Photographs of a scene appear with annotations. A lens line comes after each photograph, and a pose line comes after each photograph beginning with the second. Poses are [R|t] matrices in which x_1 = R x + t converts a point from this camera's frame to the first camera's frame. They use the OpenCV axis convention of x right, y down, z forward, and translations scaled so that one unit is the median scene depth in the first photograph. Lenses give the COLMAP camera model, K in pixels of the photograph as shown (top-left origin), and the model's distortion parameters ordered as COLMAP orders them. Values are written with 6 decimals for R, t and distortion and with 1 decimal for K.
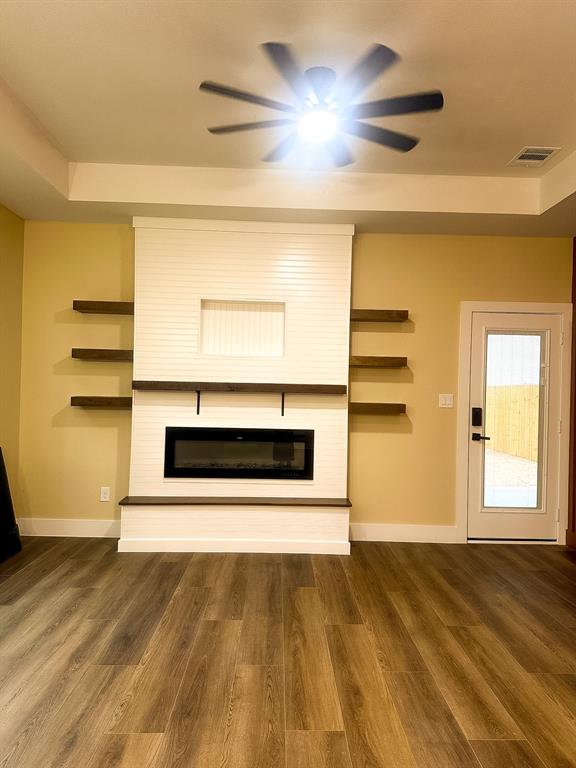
lens RADIAL K [[537.3, 0, 288.0], [0, 537.3, 384.0], [0, 0, 1]] dist [0.079590, -0.099105]
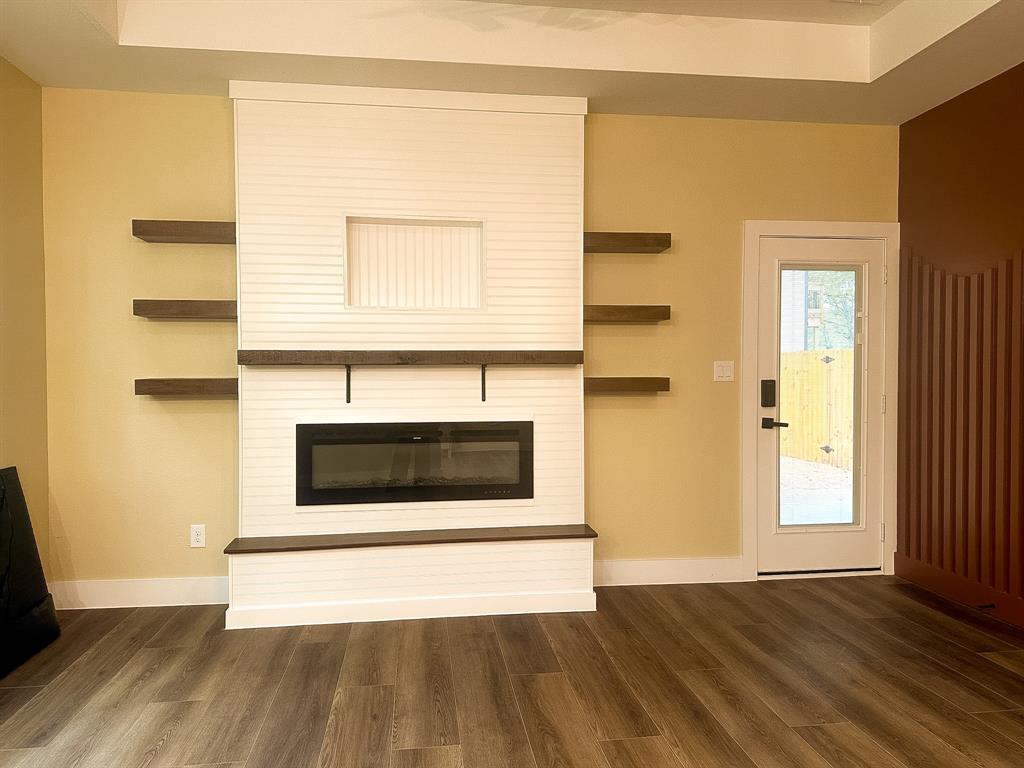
lens RADIAL K [[719.2, 0, 507.8], [0, 719.2, 386.2], [0, 0, 1]] dist [0.076040, -0.093930]
pose [[0.994248, -0.029200, 0.103044, -0.071894], [0.026012, 0.999145, 0.032144, 0.015825], [-0.103895, -0.029279, 0.994157, 0.154870]]
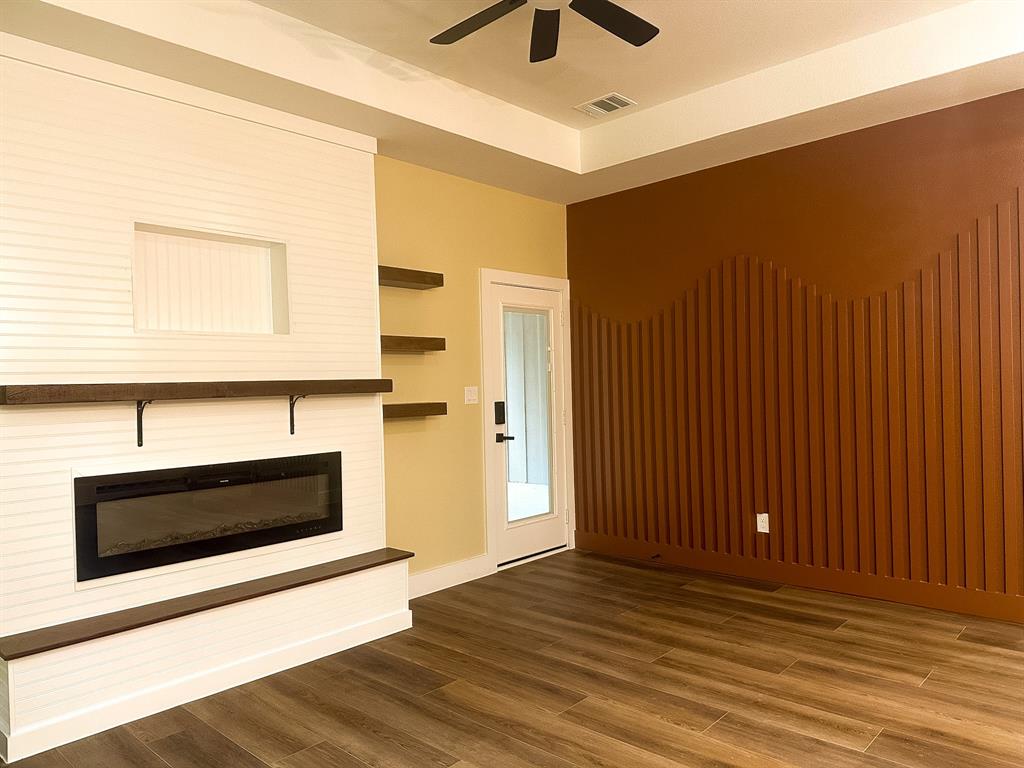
lens RADIAL K [[716.4, 0, 531.8], [0, 716.4, 387.8], [0, 0, 1]] dist [0.079590, -0.099105]
pose [[0.689759, -0.045872, 0.722584, -0.423817], [0.033781, 0.998943, 0.031169, -0.008594], [-0.723251, 0.002910, 0.690580, 0.258035]]
